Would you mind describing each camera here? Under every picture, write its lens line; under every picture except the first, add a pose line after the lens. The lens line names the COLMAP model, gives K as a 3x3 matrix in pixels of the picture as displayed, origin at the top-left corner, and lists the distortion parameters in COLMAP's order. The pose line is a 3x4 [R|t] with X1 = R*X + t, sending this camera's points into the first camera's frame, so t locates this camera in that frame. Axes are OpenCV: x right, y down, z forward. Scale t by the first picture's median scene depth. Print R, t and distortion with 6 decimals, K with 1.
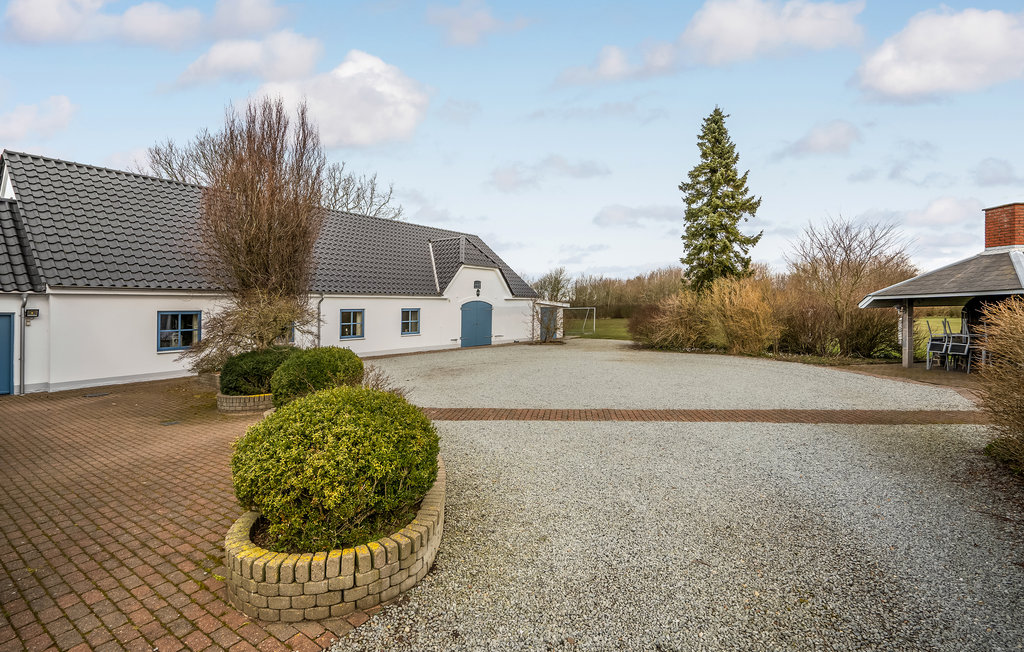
lens RADIAL K [[485.8, 0, 510.3], [0, 485.8, 332.2], [0, 0, 1]] dist [-0.031967, 0.013632]
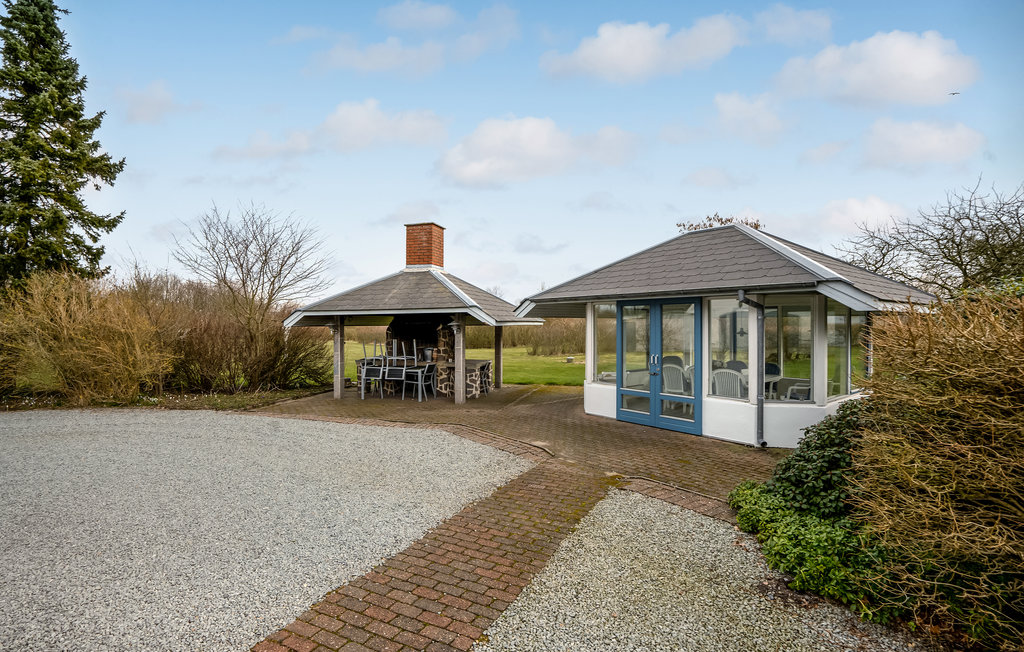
lens RADIAL K [[485.8, 0, 516.5], [0, 485.8, 321.3], [0, 0, 1]] dist [-0.031967, 0.013632]
pose [[0.353246, 0.027562, 0.935124, 0.099619], [0.036561, 0.998396, -0.043238, -0.008456], [-0.934816, 0.049463, 0.351671, 0.268629]]
